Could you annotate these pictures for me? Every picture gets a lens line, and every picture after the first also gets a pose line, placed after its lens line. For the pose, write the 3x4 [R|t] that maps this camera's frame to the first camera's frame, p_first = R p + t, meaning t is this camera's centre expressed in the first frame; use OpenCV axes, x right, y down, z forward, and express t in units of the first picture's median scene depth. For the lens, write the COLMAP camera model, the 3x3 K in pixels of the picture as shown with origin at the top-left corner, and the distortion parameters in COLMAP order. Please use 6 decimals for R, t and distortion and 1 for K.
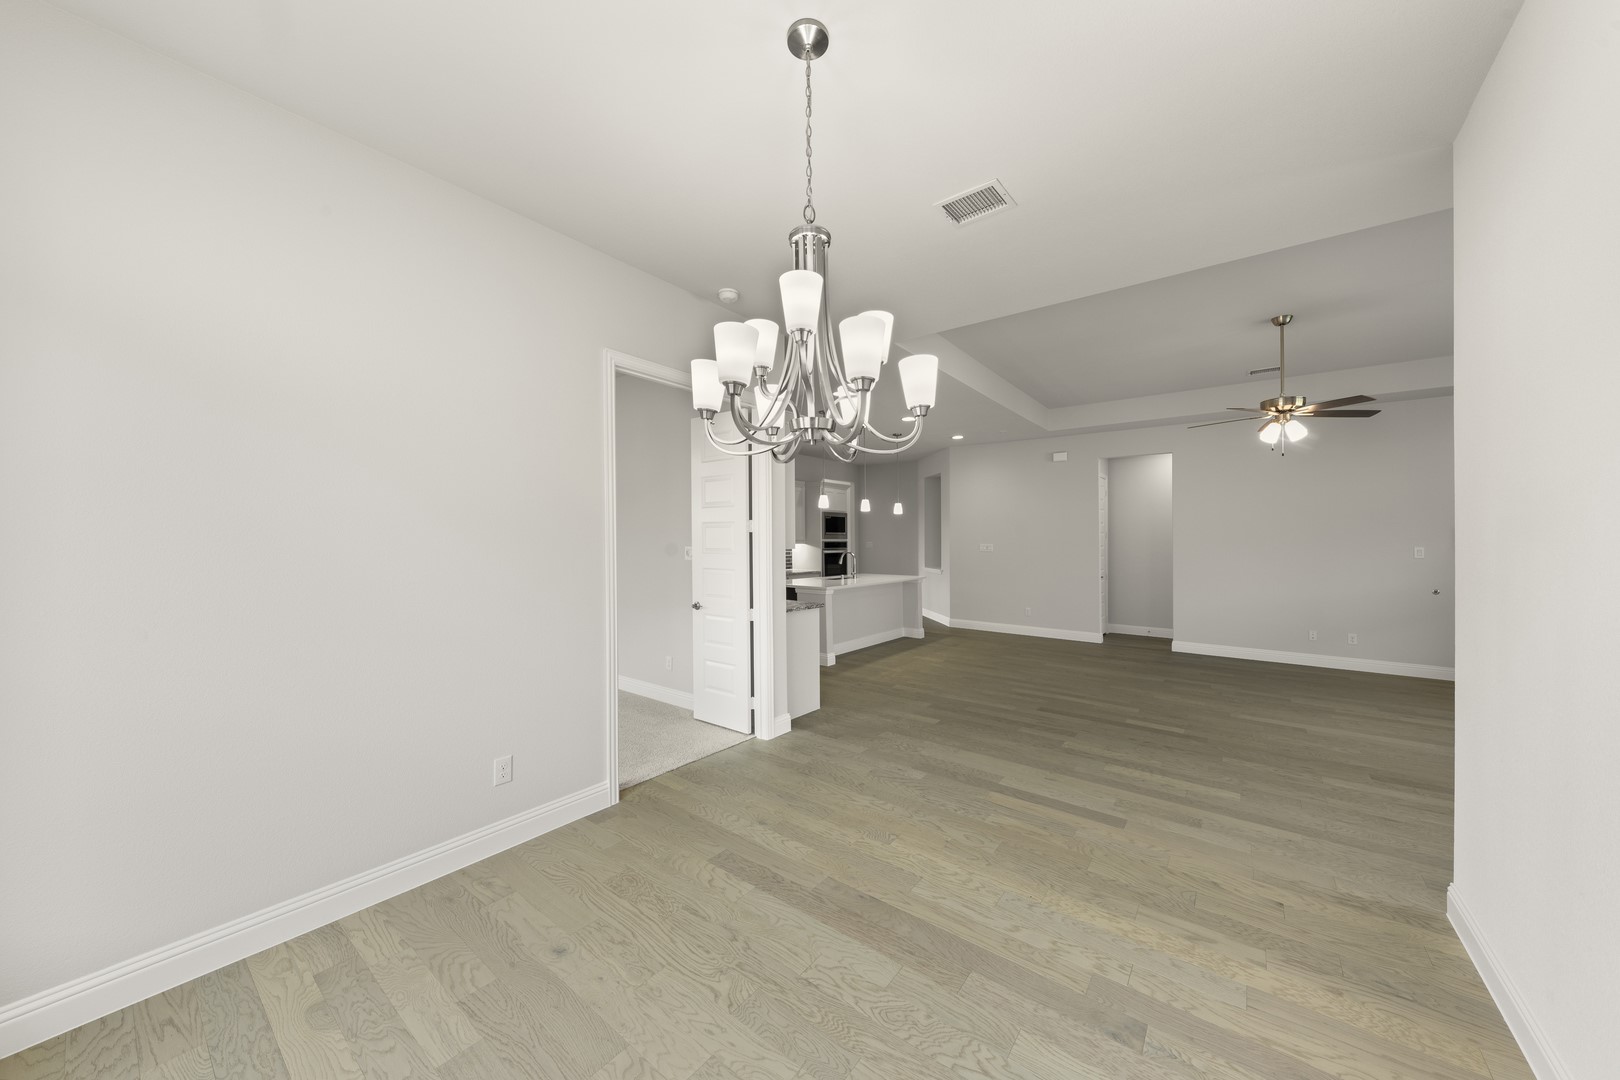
lens RADIAL K [[566.8, 0, 809.8], [0, 566.8, 540.1], [0, 0, 1]] dist [-0.000724, -0.000354]
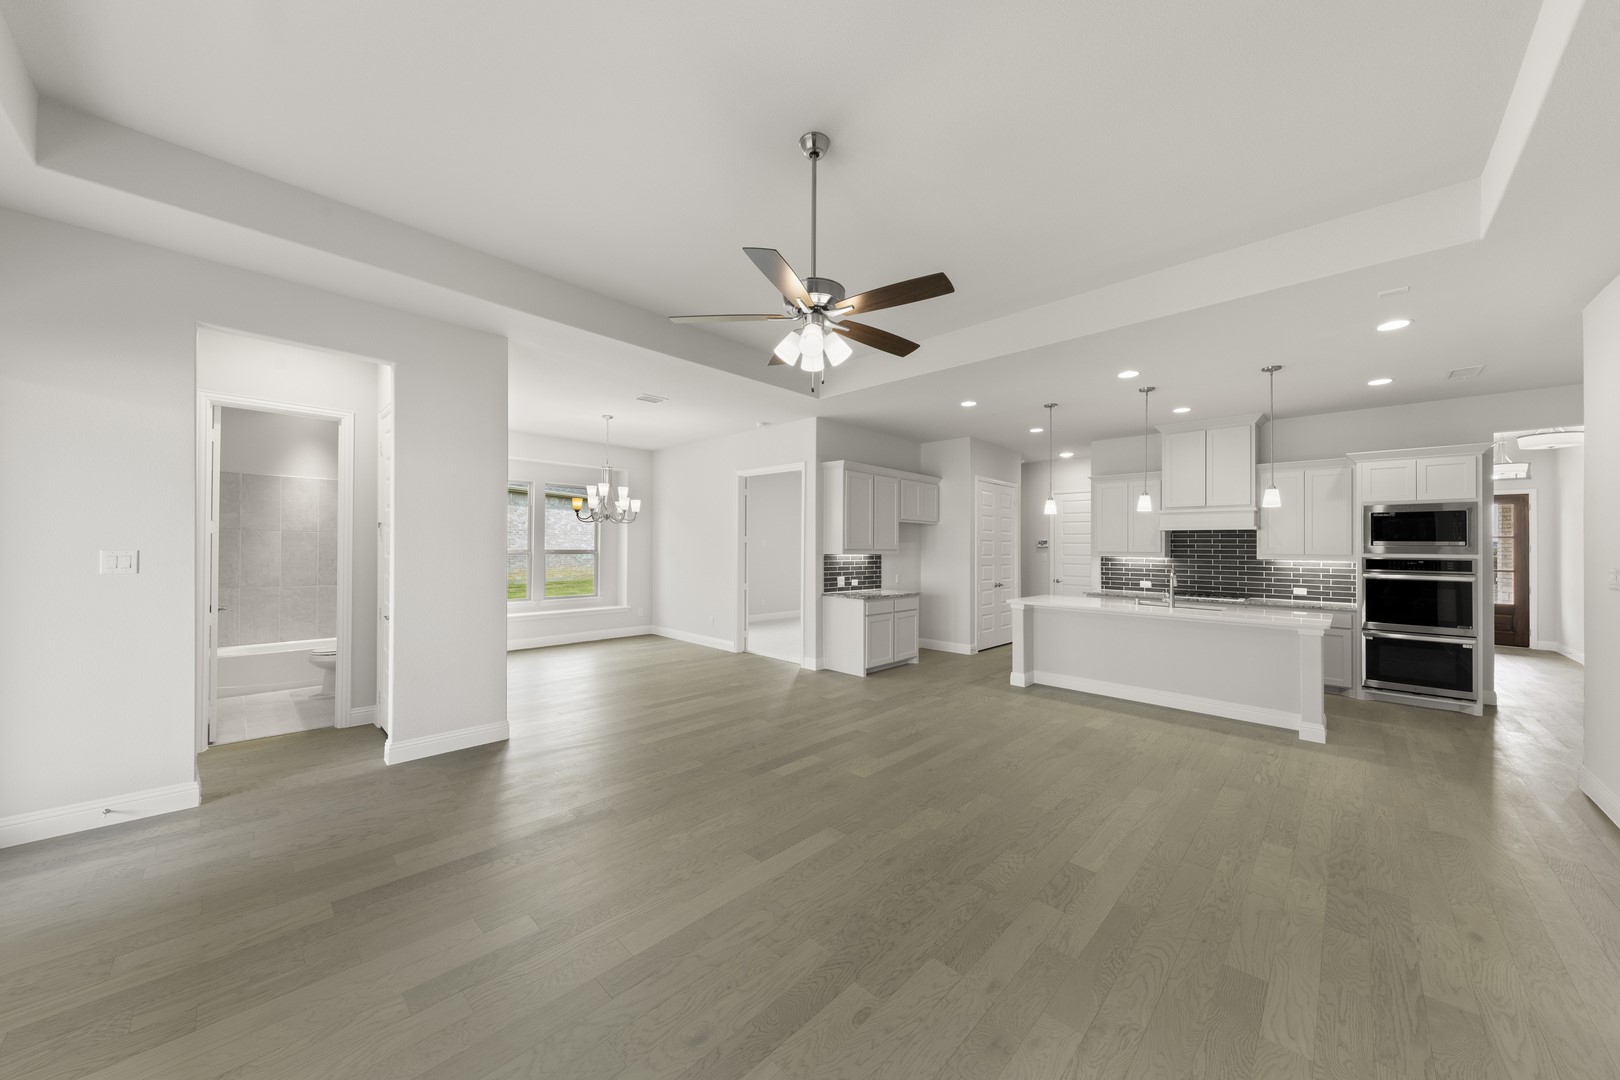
lens RADIAL K [[566.8, 0, 817.3], [0, 566.8, 551.2], [0, 0, 1]] dist [-0.000724, -0.000354]
pose [[-0.119646, -0.005836, -0.992799, 1.449169], [-0.007479, 0.999960, -0.004976, 0.004289], [0.992788, 0.006829, -0.119685, 1.114997]]
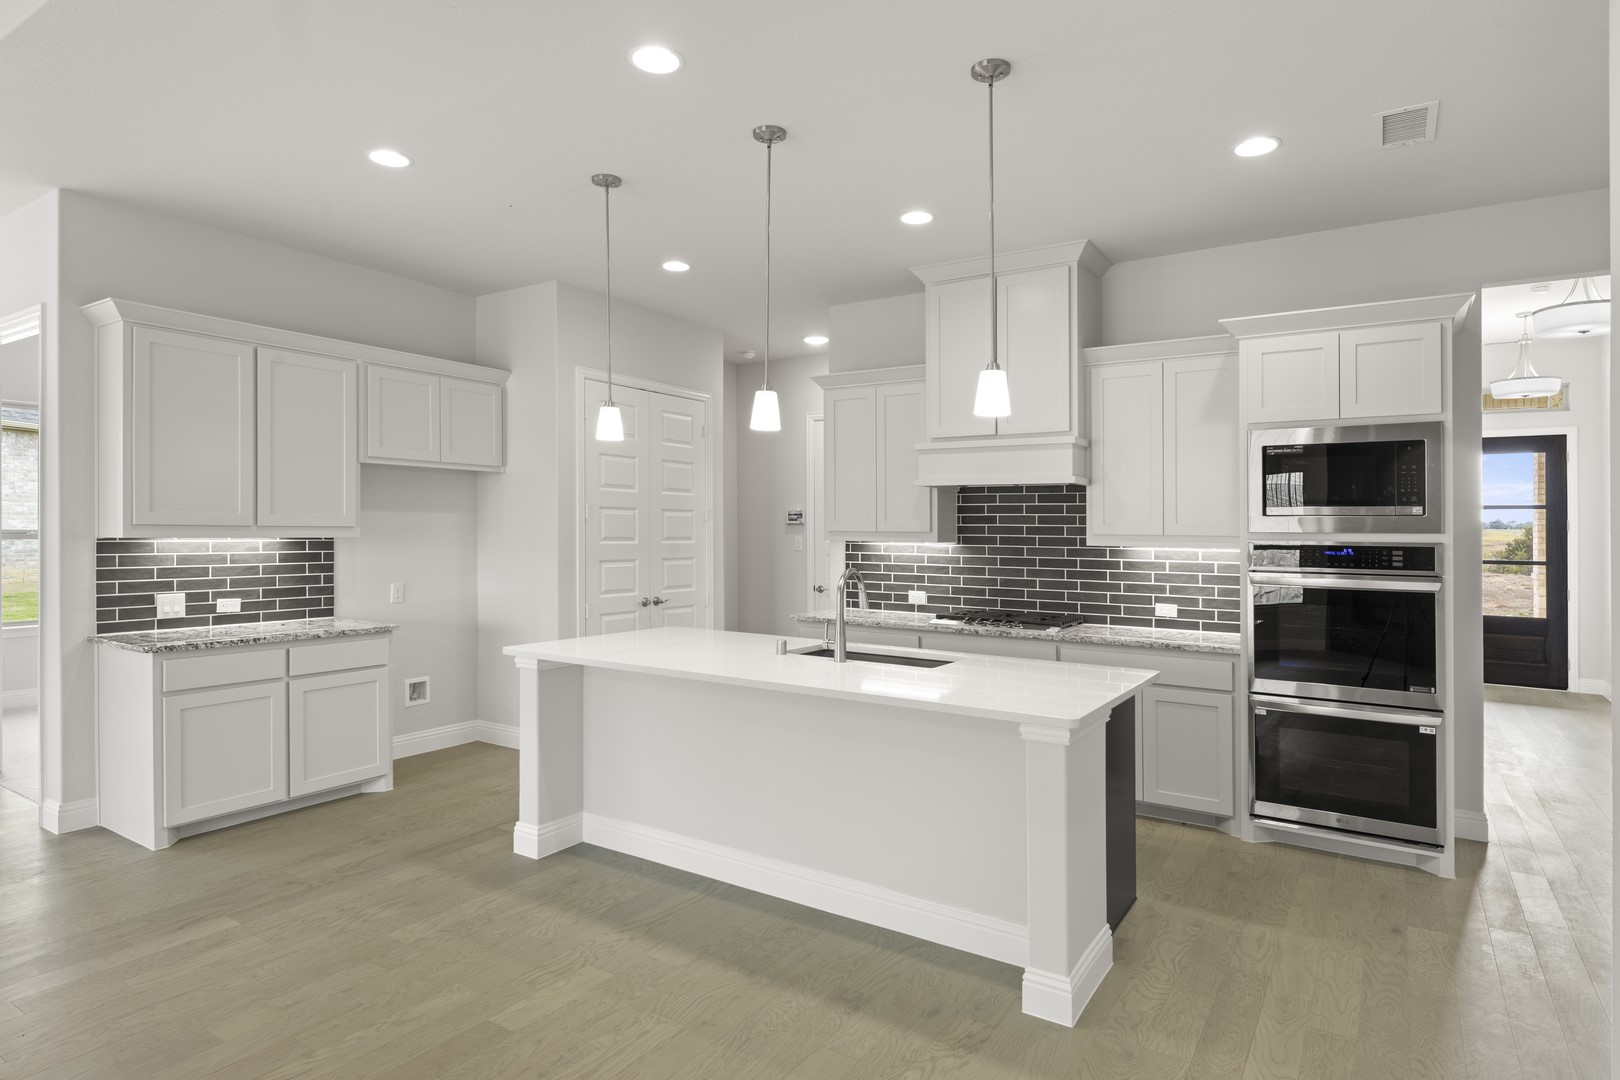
lens RADIAL K [[919.6, 0, 814.9], [0, 919.6, 533.2], [0, 0, 1]] dist [0.007068, 0.001330]
pose [[0.081113, -0.006899, -0.996681, 0.978600], [-0.004483, 0.999963, -0.007286, 0.003667], [0.996695, 0.005060, 0.081079, 1.637052]]
